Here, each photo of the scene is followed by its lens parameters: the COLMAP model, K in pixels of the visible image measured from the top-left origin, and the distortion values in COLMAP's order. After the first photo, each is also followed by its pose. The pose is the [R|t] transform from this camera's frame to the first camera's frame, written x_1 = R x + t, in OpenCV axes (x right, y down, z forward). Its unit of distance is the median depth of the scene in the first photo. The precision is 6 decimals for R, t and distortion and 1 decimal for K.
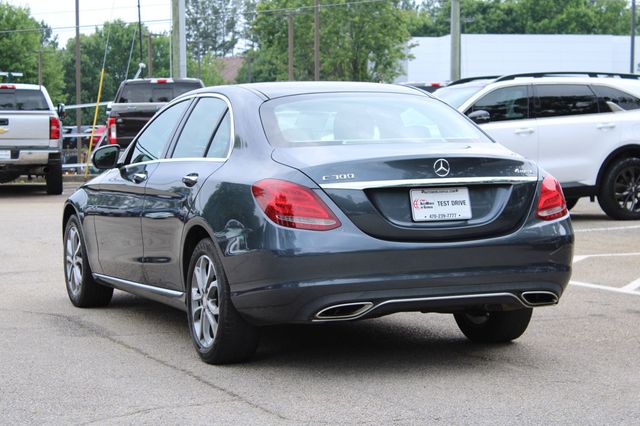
lens RADIAL K [[1581.8, 0, 318.2], [0, 1581.8, 209.4], [0, 0, 1]] dist [0.113023, 0.000000]
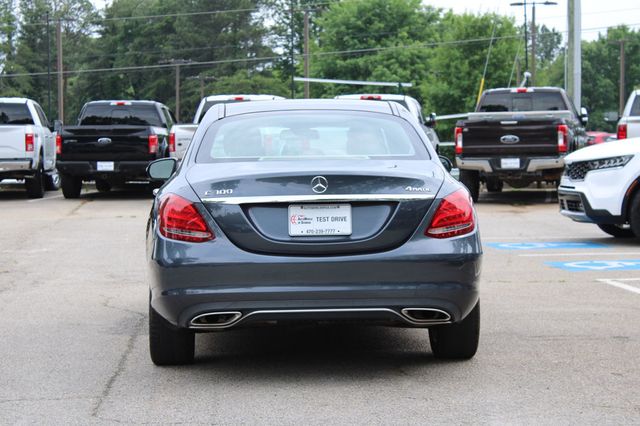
lens RADIAL K [[1581.8, 0, 324.2], [0, 1581.8, 217.0], [0, 0, 1]] dist [0.113023, 0.000000]
pose [[0.946539, 0.022578, -0.321799, 0.376114], [-0.022232, 0.999742, 0.004749, -0.009276], [0.321823, 0.002659, 0.946796, 0.021224]]
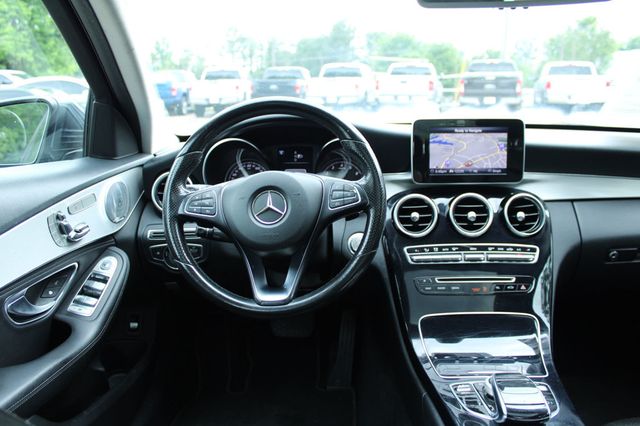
lens RADIAL K [[540.5, 0, 318.2], [0, 540.5, 210.7], [0, 0, 1]] dist [-0.148790, 0.124638]
pose [[0.907809, 0.097978, -0.407778, -0.059013], [-0.025679, 0.983489, 0.179138, -0.047117], [0.418597, -0.152151, 0.895336, 1.123691]]
